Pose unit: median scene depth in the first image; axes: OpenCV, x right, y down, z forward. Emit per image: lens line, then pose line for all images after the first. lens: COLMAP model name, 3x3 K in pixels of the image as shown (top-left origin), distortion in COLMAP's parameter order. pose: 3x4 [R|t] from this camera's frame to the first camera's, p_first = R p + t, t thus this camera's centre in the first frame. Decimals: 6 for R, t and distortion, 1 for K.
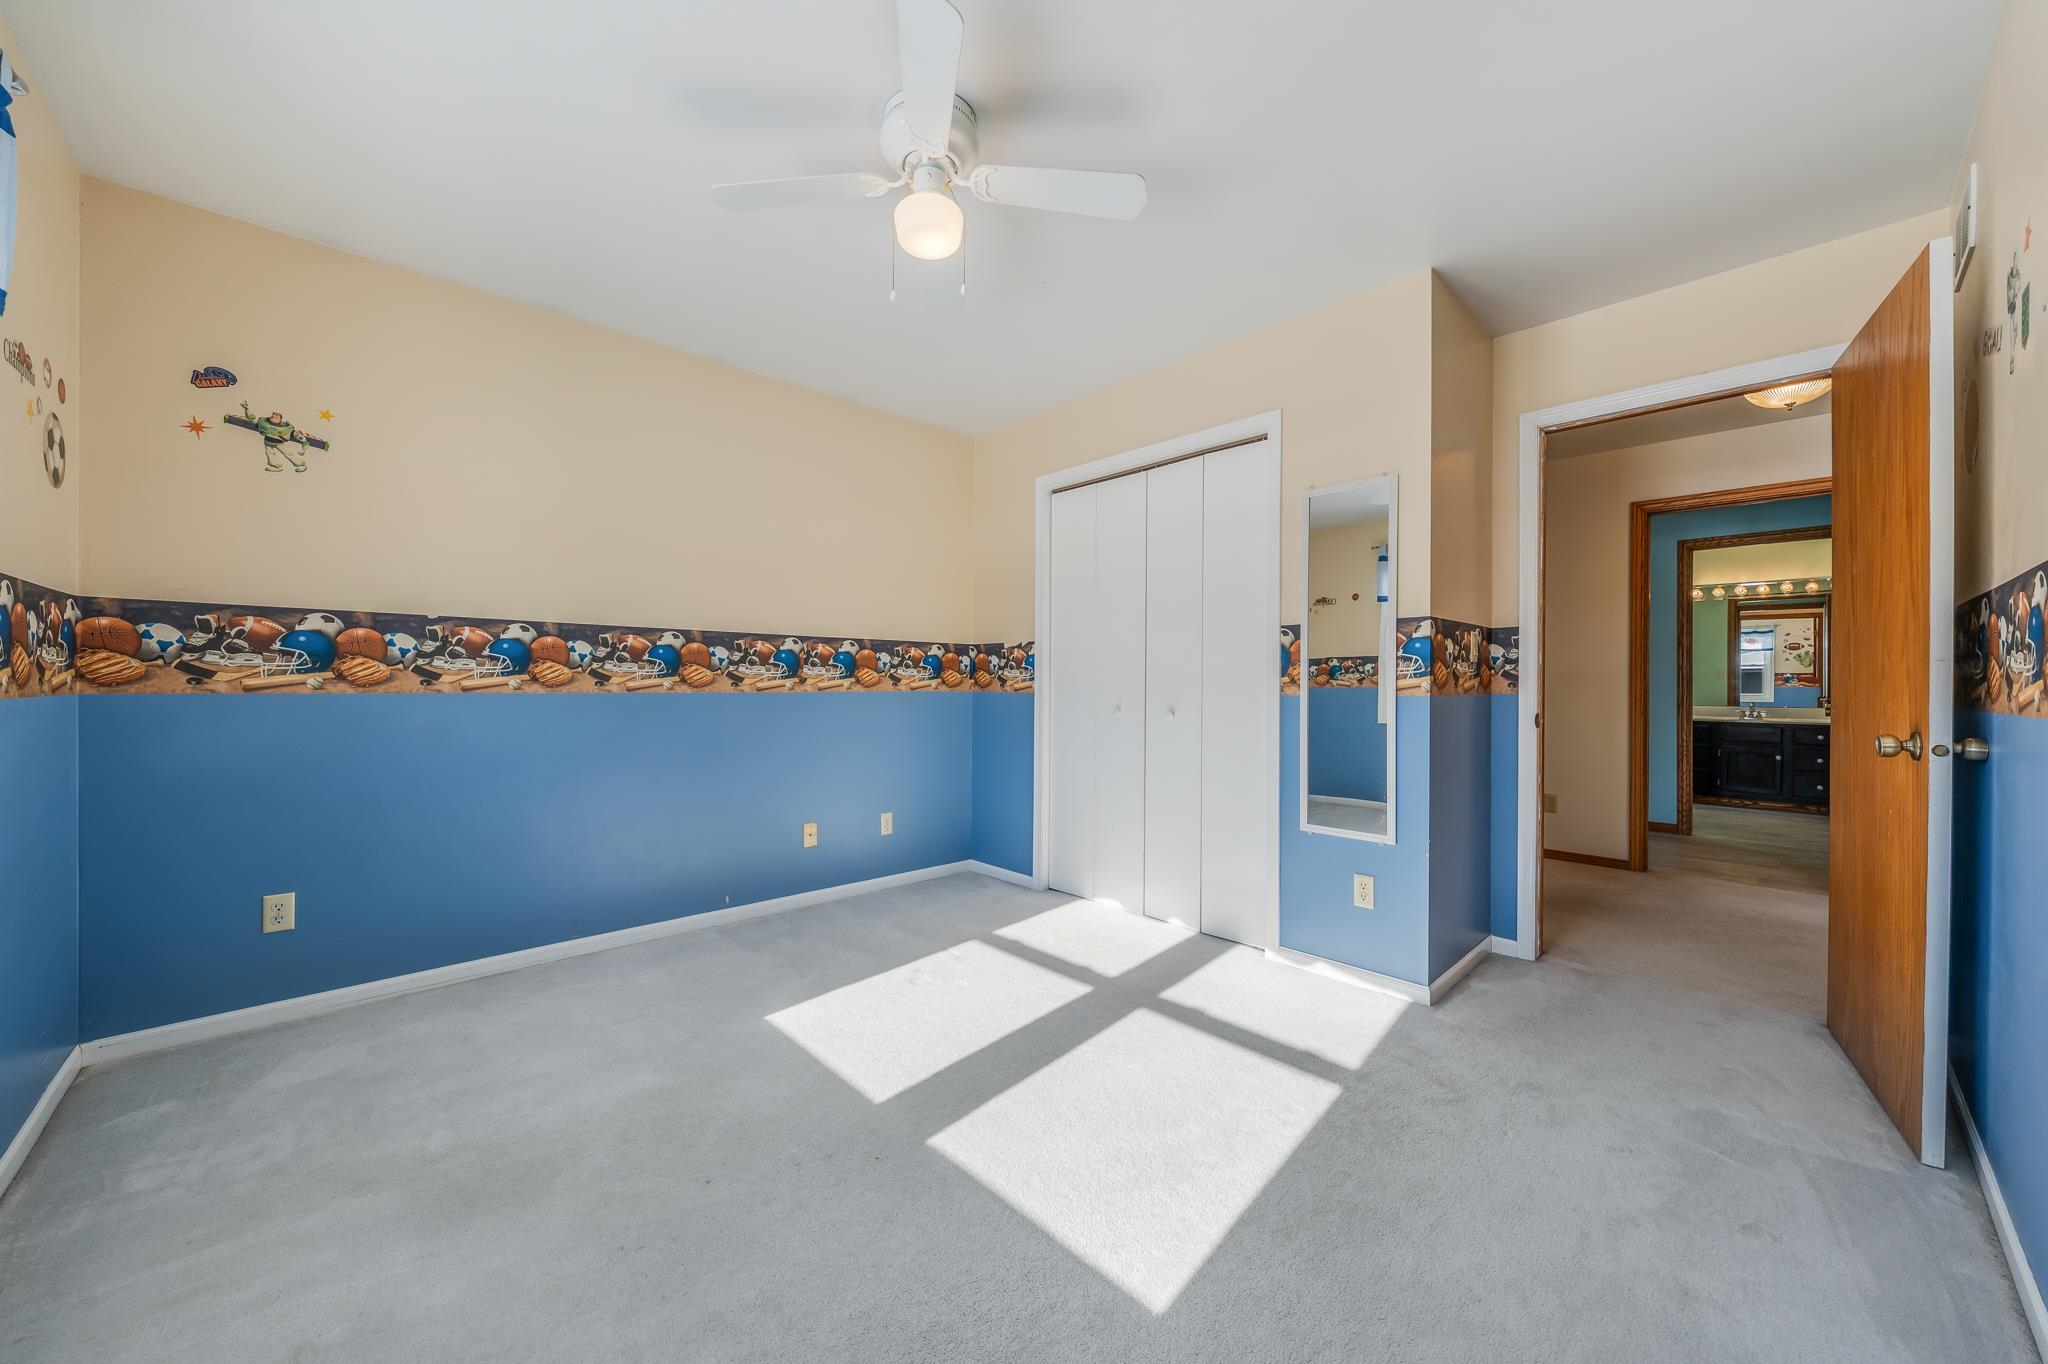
lens RADIAL K [[725.4, 0, 1025.8], [0, 725.4, 687.5], [0, 0, 1]] dist [0.000785, -0.000166]
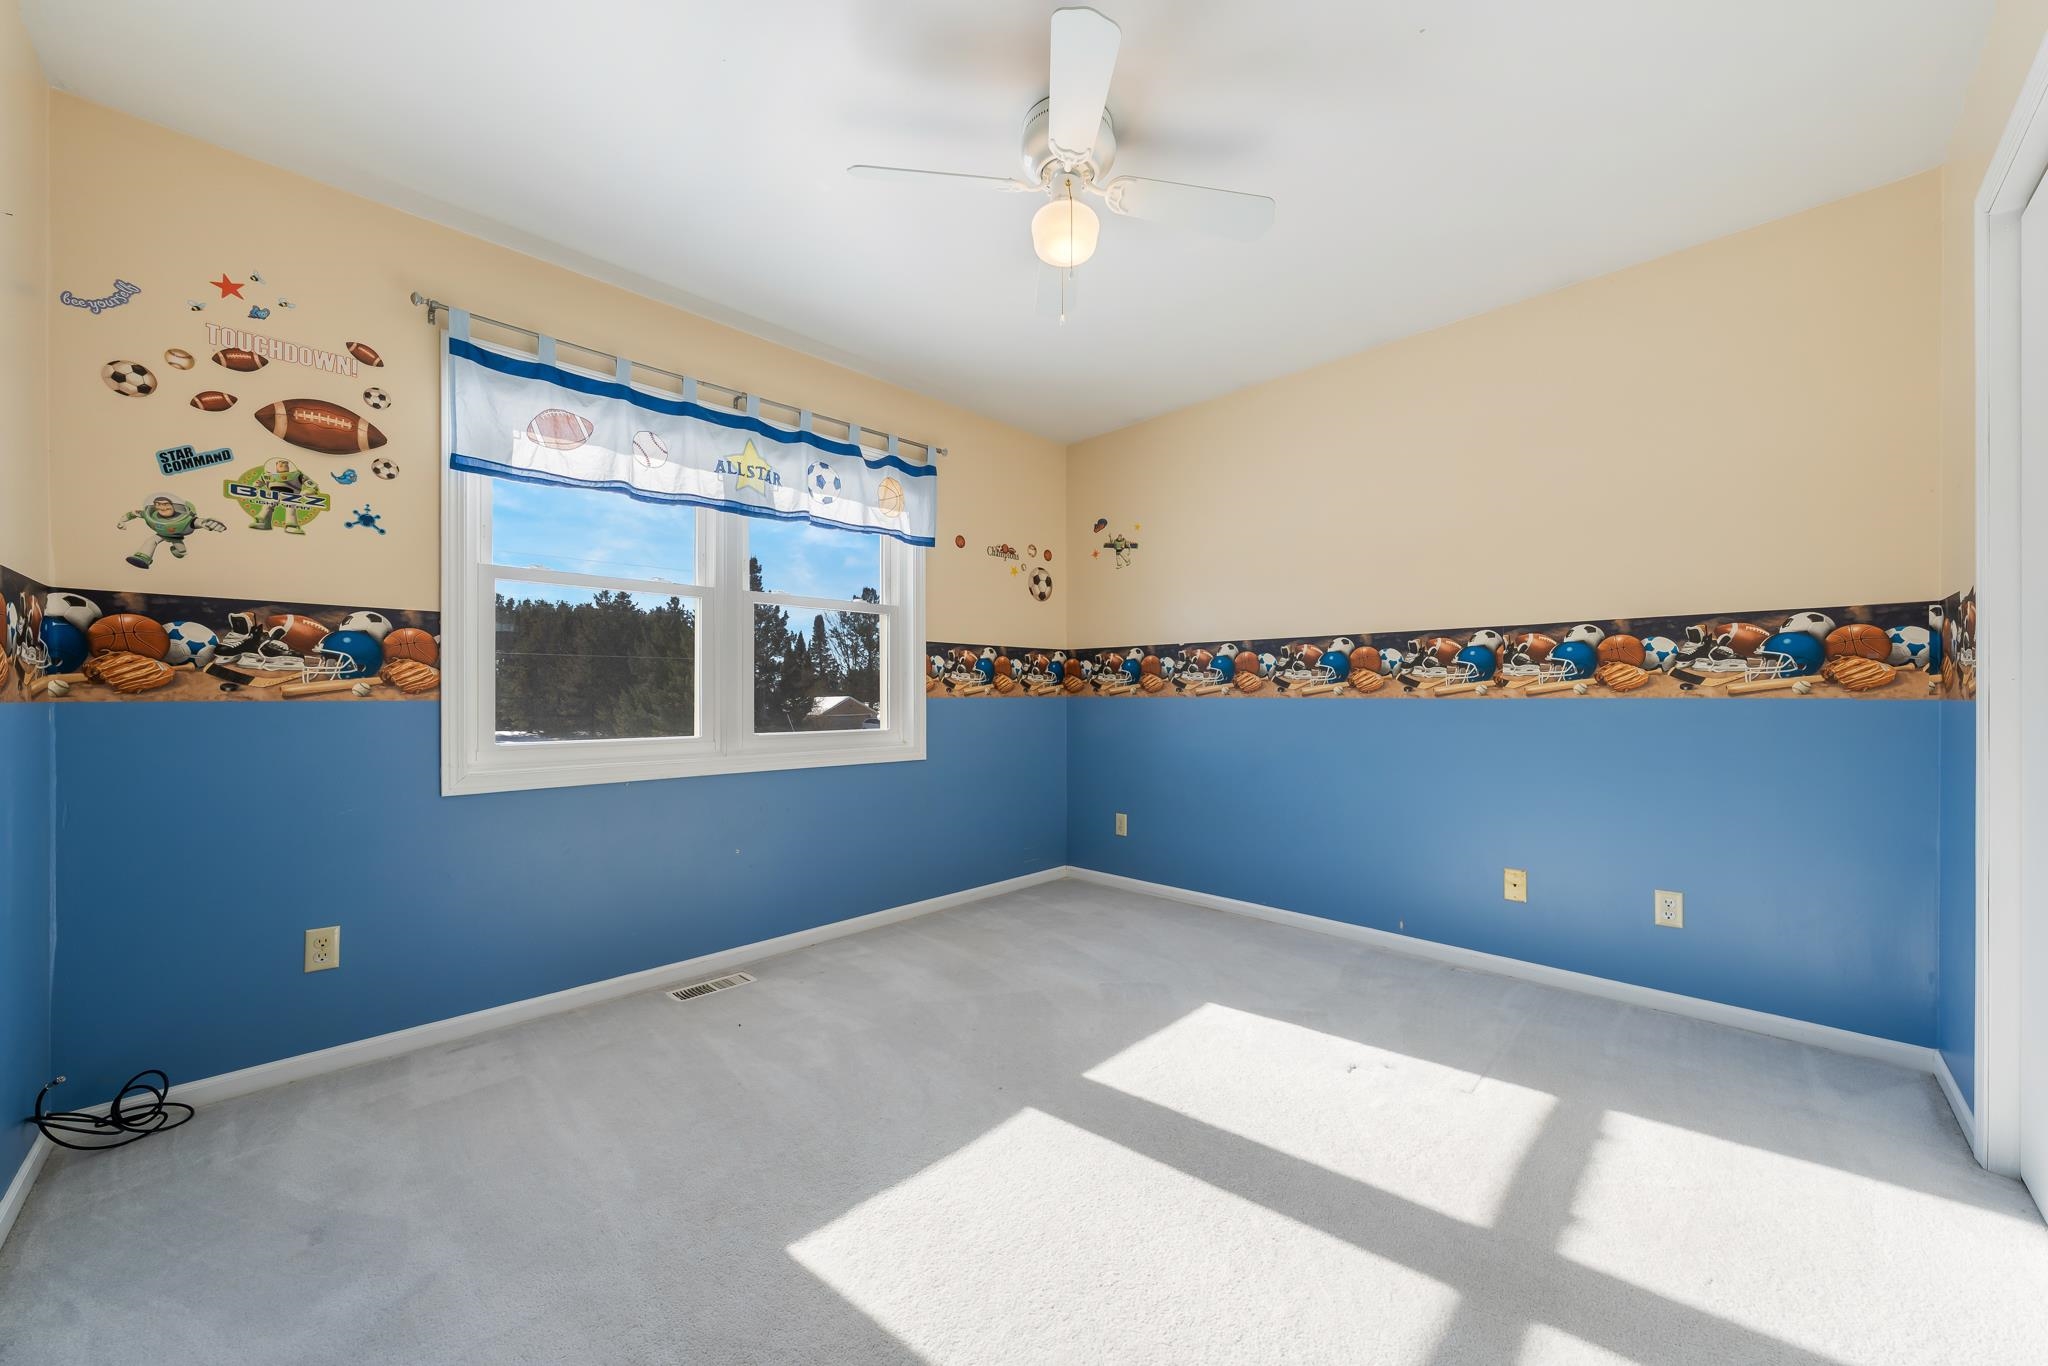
lens RADIAL K [[763.2, 0, 1024.1], [0, 763.2, 684.1], [0, 0, 1]] dist [-0.000590, -0.000011]
pose [[0.032363, -0.013587, -0.999384, 0.534798], [0.002395, 0.999906, -0.013516, 0.001135], [0.999473, -0.001956, 0.032392, 0.495292]]
